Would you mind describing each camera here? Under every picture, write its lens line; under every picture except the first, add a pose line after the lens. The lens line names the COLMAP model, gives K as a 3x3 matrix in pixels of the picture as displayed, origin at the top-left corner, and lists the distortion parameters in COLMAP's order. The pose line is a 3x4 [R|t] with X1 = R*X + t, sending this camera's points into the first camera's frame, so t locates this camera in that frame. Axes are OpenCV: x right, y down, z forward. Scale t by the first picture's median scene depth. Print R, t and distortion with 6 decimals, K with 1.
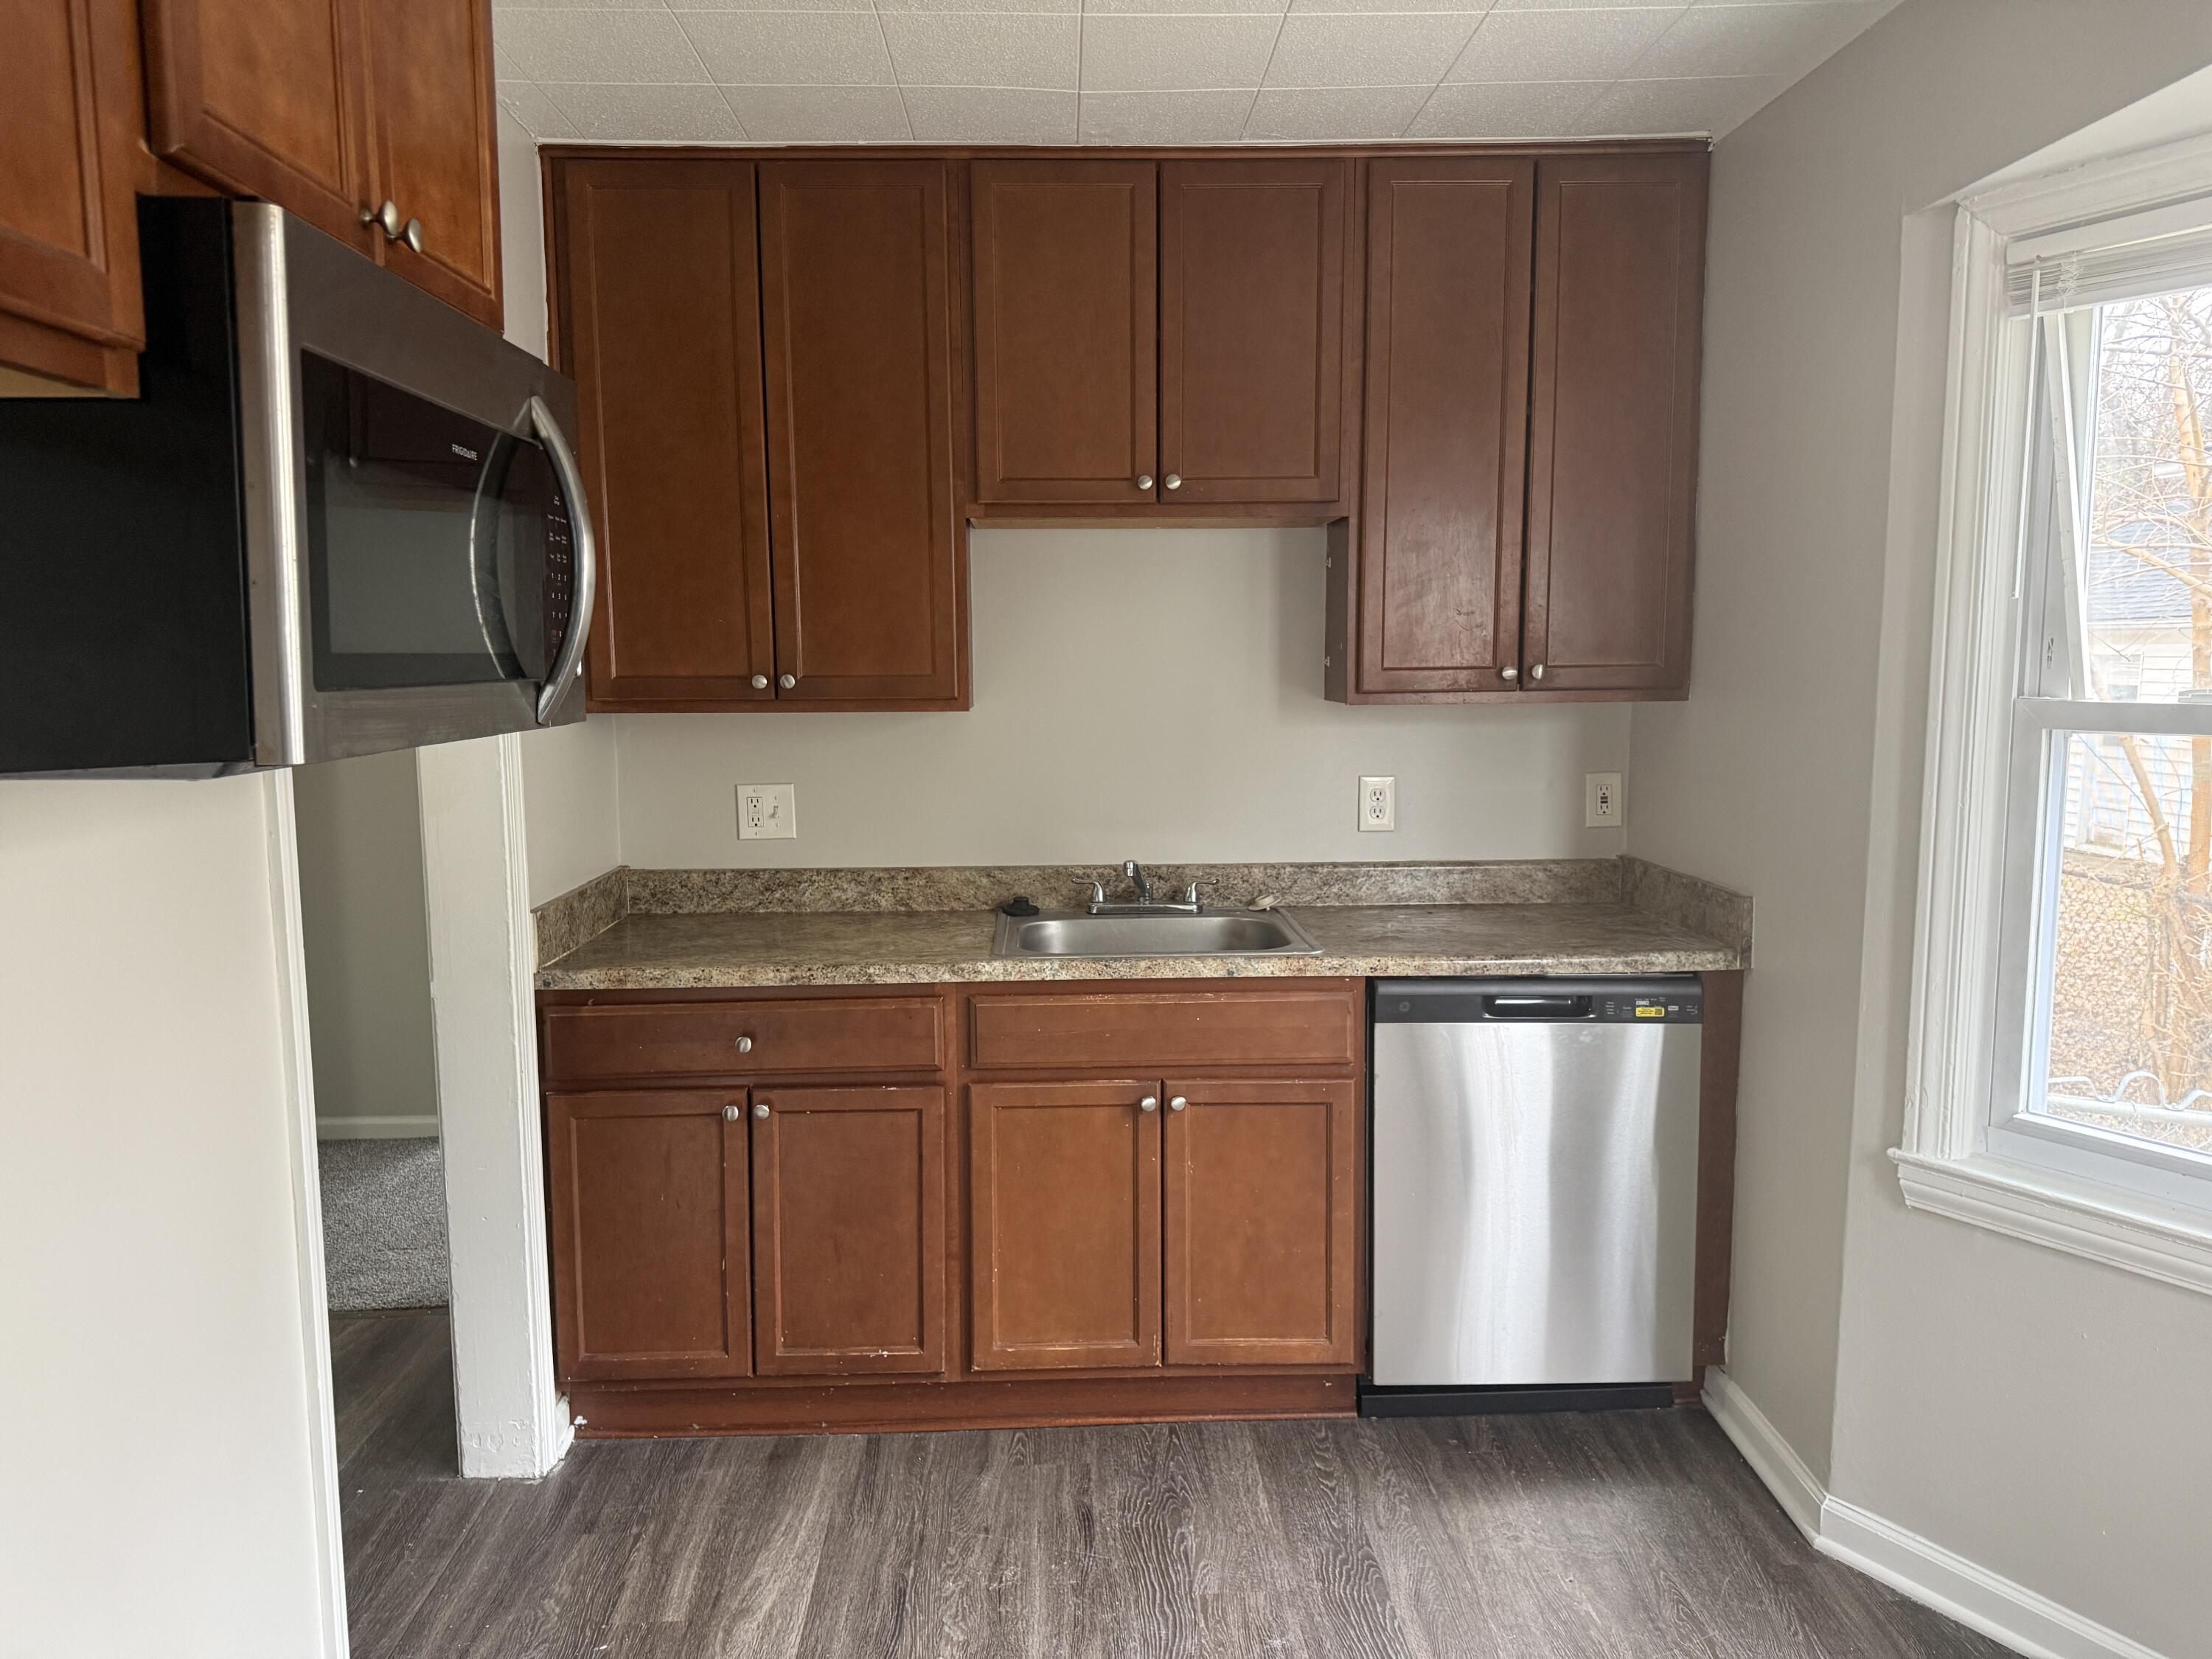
lens RADIAL K [[1554.6, 0, 1101.0], [0, 1554.6, 825.9], [0, 0, 1]] dist [0.043925, -0.044450]
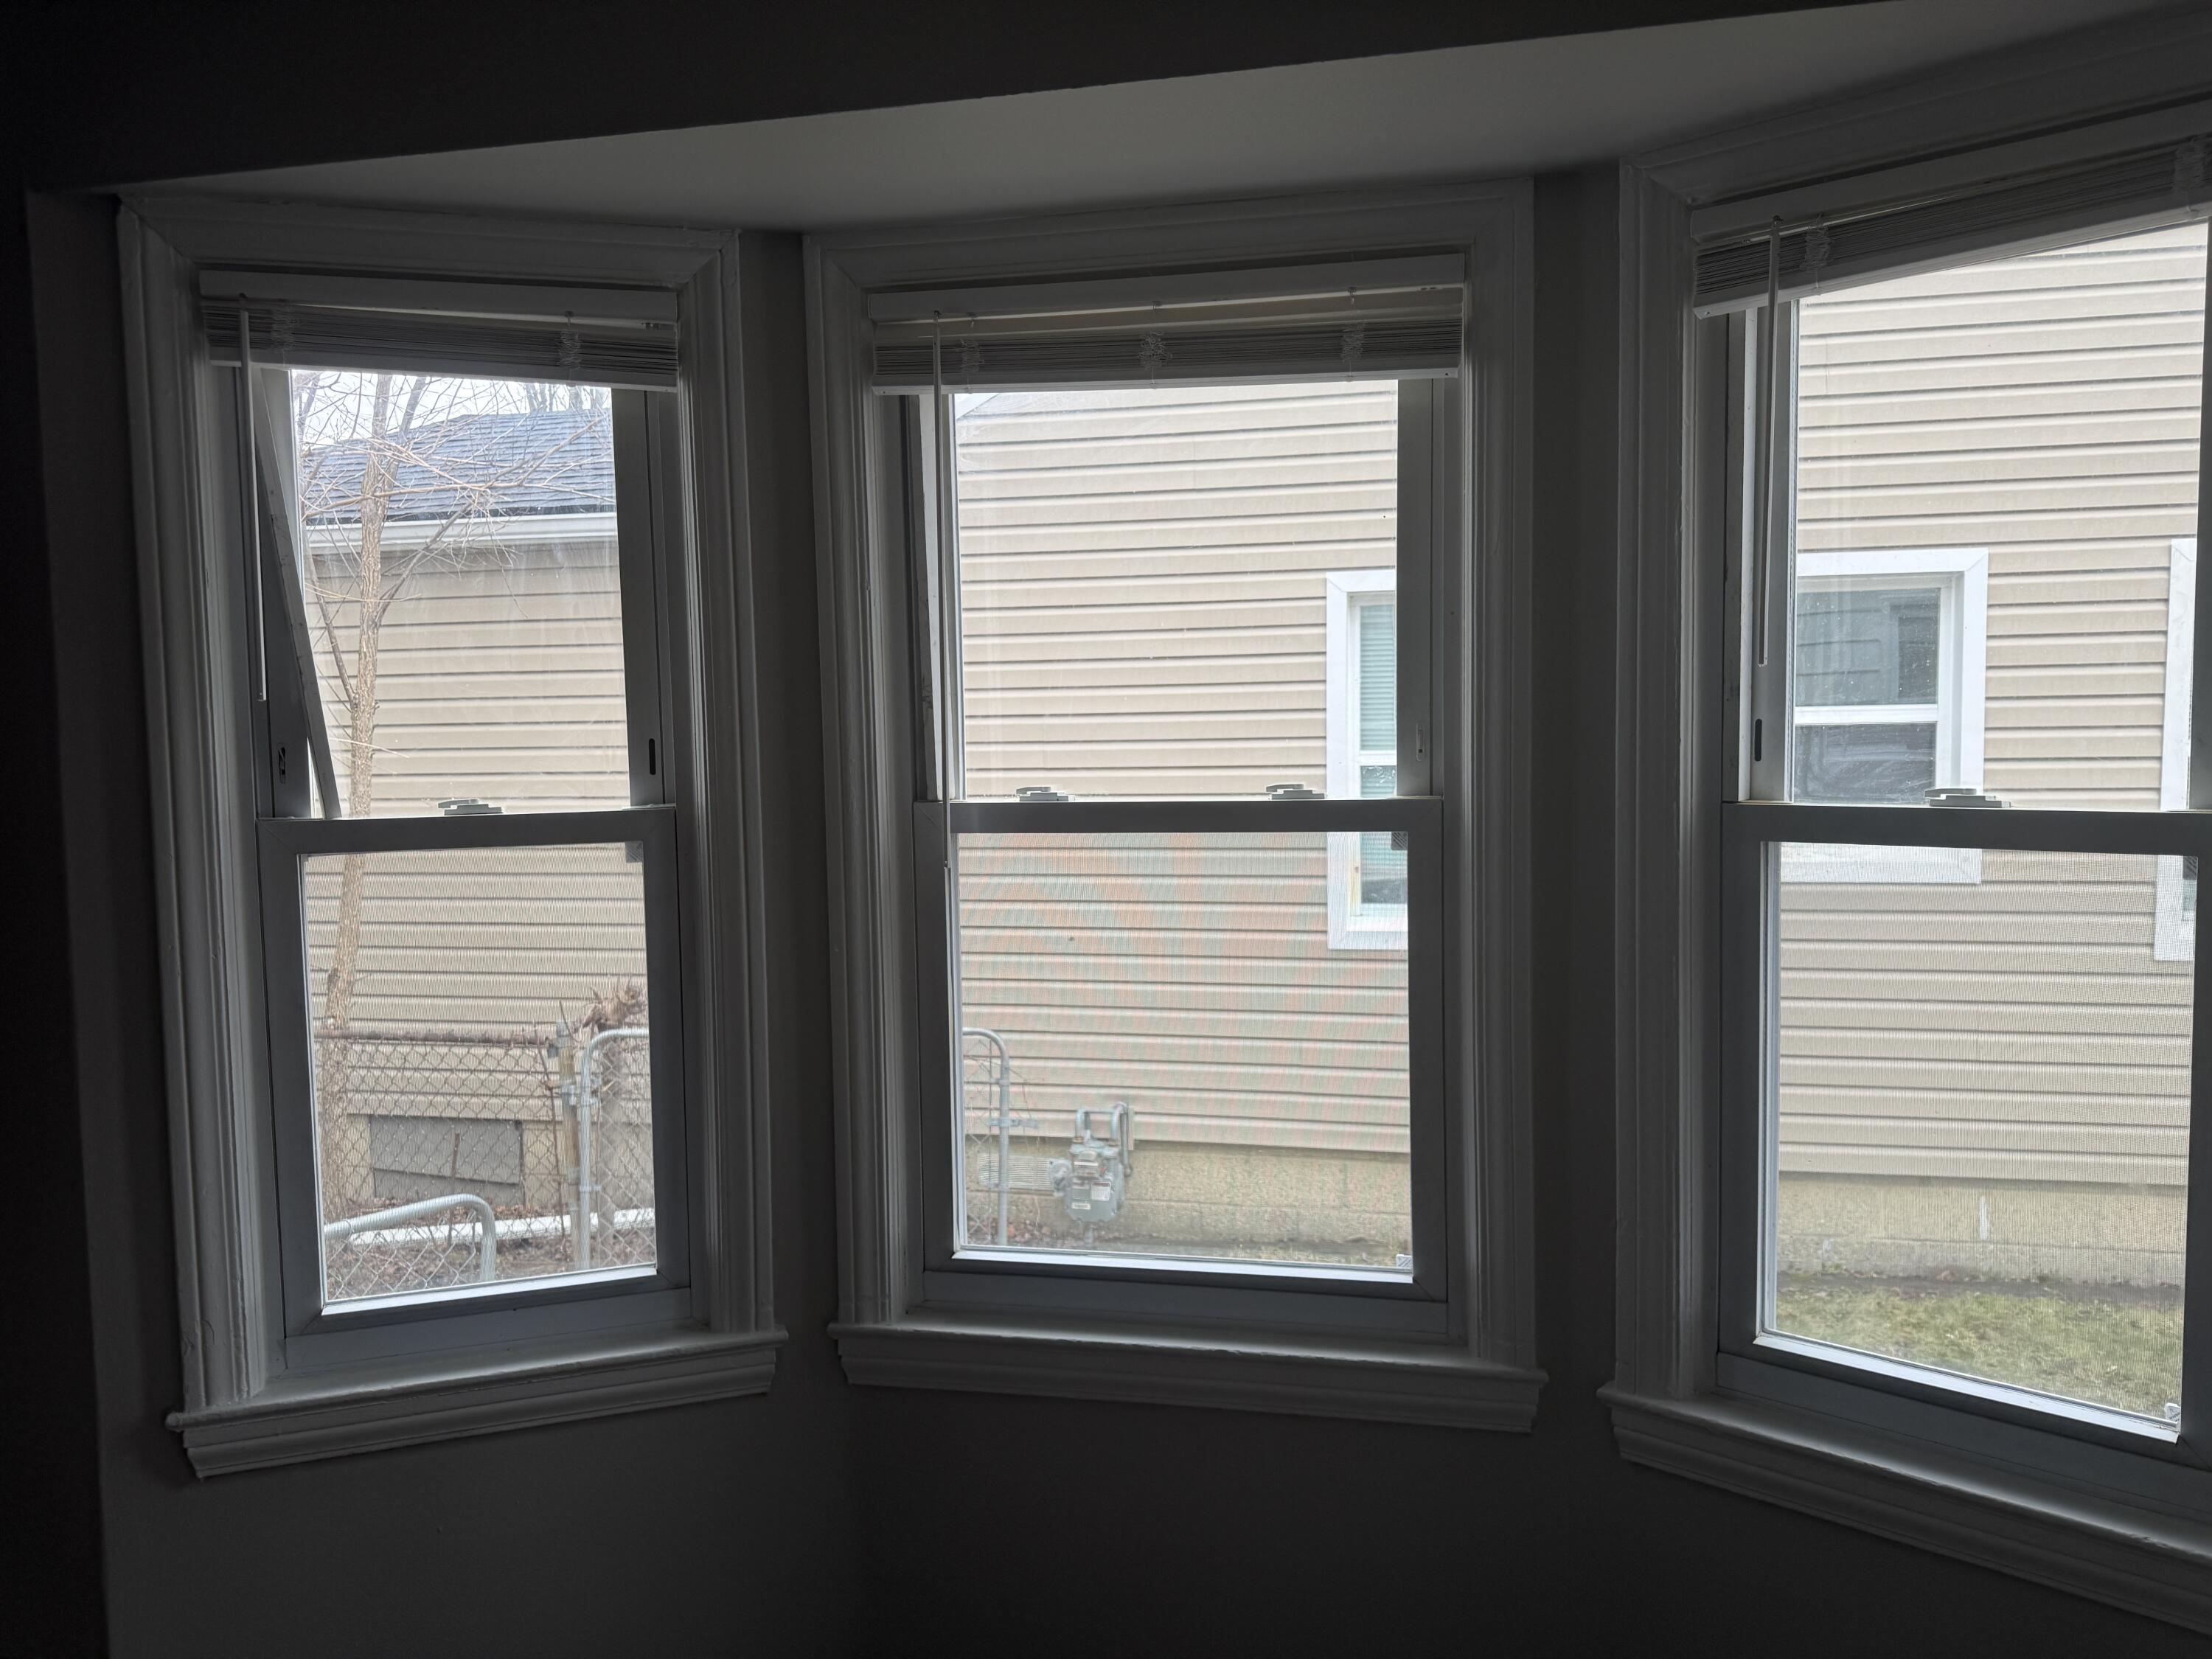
lens RADIAL K [[1554.6, 0, 1092.8], [0, 1554.6, 842.7], [0, 0, 1]] dist [0.043925, -0.044450]
pose [[0.240307, -0.057314, 0.969003, -0.089132], [0.121445, 0.992187, 0.028568, -0.029814], [-0.963070, 0.110816, 0.245390, 0.281190]]
